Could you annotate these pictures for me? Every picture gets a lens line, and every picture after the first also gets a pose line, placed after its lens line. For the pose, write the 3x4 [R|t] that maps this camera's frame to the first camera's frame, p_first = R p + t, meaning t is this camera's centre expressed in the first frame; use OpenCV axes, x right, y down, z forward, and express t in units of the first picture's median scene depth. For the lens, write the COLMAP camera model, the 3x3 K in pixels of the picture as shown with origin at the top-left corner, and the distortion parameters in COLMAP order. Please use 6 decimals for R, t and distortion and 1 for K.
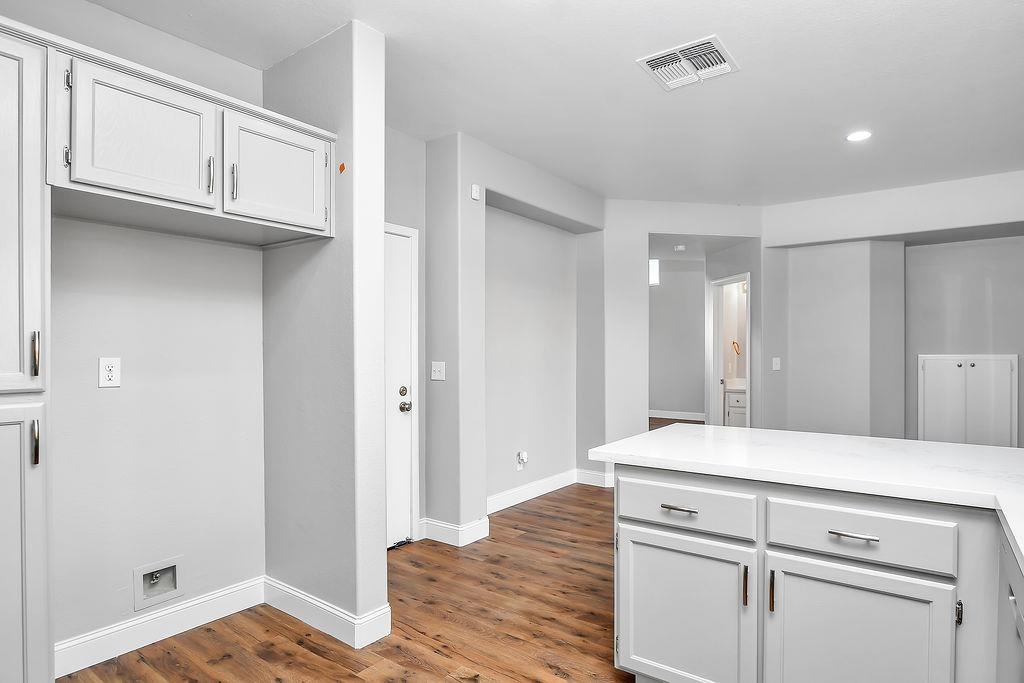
lens RADIAL K [[562.8, 0, 511.1], [0, 562.8, 353.3], [0, 0, 1]] dist [-0.001449, -0.000357]
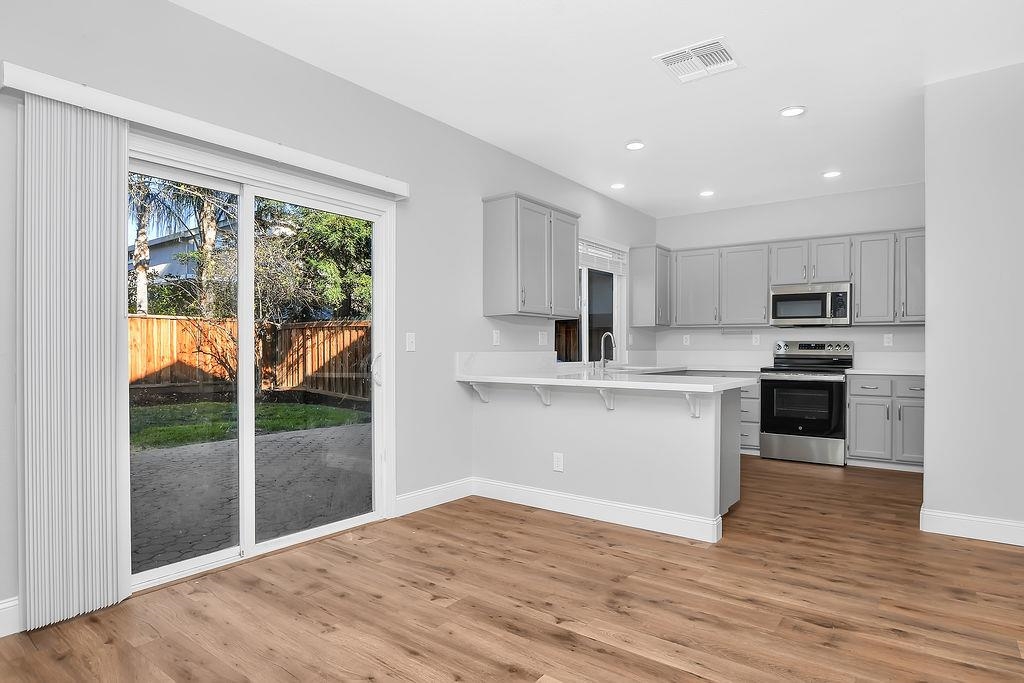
lens RADIAL K [[552.2, 0, 529.9], [0, 552.2, 350.4], [0, 0, 1]] dist [-0.043195, 0.000186]
pose [[-0.999905, -0.003186, -0.013411, 0.628952], [-0.003244, 0.999985, 0.004316, 0.064613], [0.013397, 0.004359, -0.999901, 1.962666]]
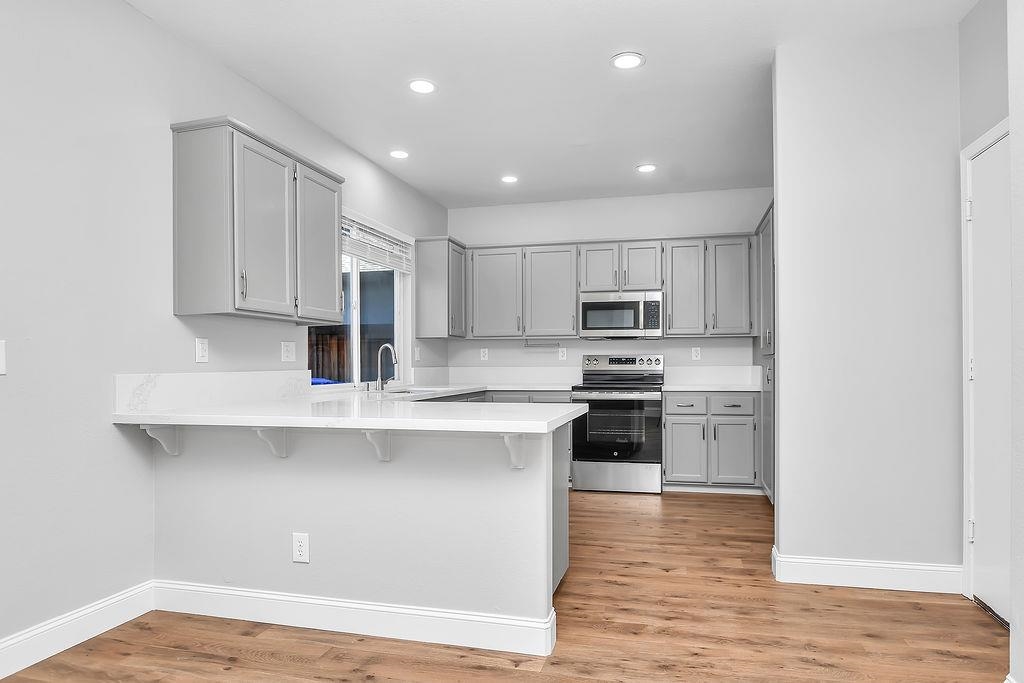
lens RADIAL K [[556.5, 0, 565.9], [0, 556.5, 363.3], [0, 0, 1]] dist [0.001529, -0.000098]
pose [[-0.898771, 0.004027, -0.438399, 0.550911], [0.004624, 0.999989, -0.000296, 0.062862], [0.438393, -0.002293, -0.898780, 1.573623]]
